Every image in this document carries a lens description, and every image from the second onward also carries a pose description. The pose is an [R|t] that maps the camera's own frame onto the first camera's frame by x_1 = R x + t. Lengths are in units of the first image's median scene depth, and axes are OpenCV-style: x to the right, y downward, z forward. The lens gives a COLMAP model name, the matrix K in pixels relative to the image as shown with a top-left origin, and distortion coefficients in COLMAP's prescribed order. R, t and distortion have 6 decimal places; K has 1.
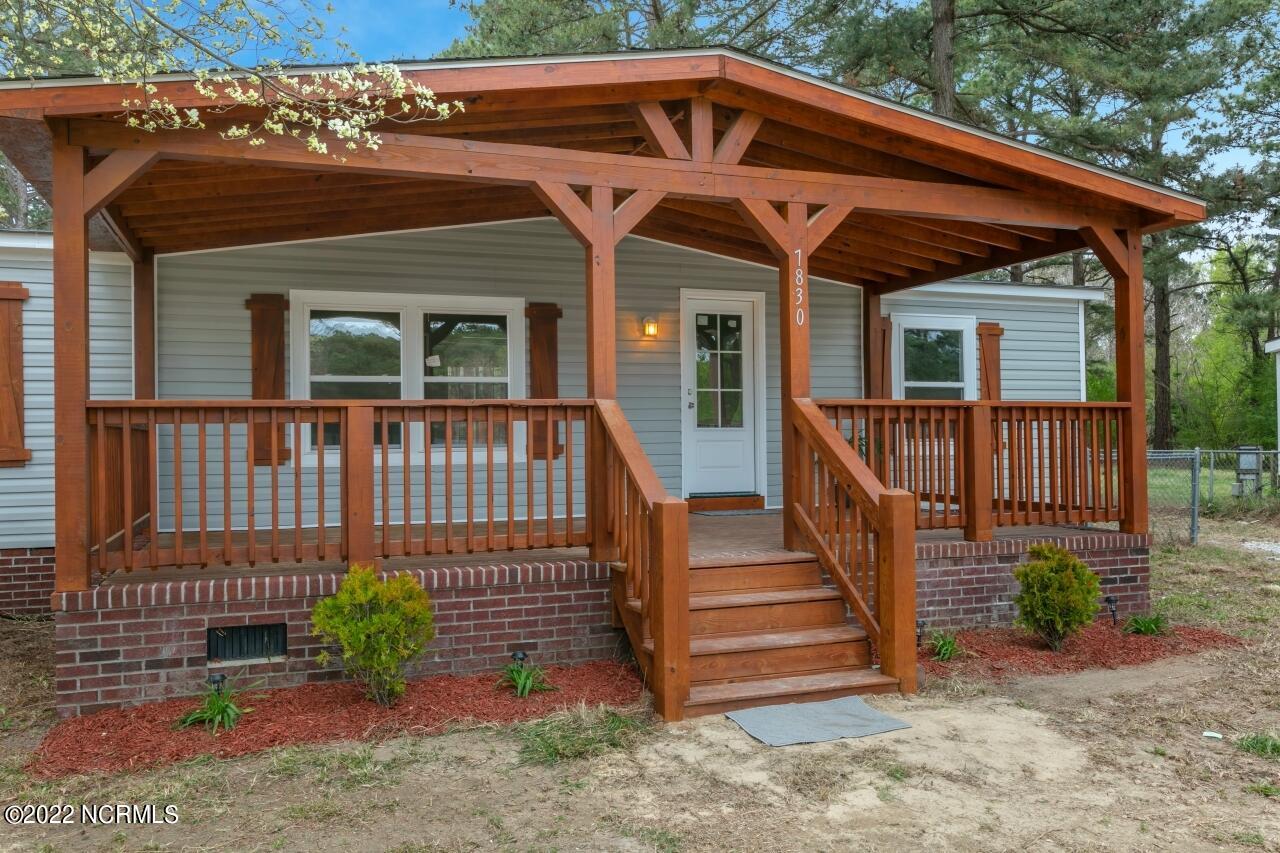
lens RADIAL K [[1052.4, 0, 640.0], [0, 1052.4, 426.5], [0, 0, 1]] dist [-0.004738, -0.002022]
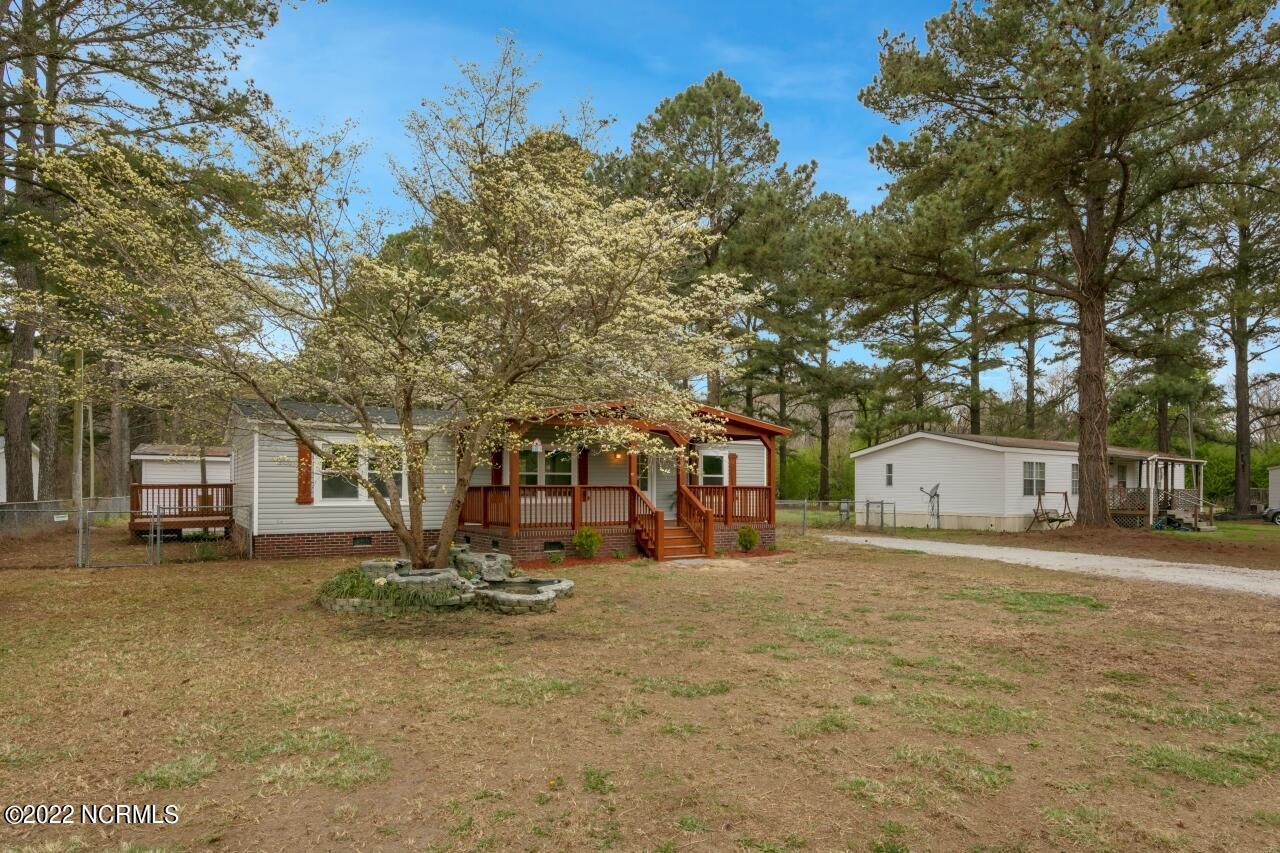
lens RADIAL K [[1052.4, 0, 640.0], [0, 1052.4, 426.5], [0, 0, 1]] dist [-0.004738, -0.002022]
pose [[0.973173, 0.024748, 0.228739, -0.624888], [-0.014037, 0.998733, -0.048335, -0.038319], [-0.229645, 0.043827, 0.972287, -1.900277]]
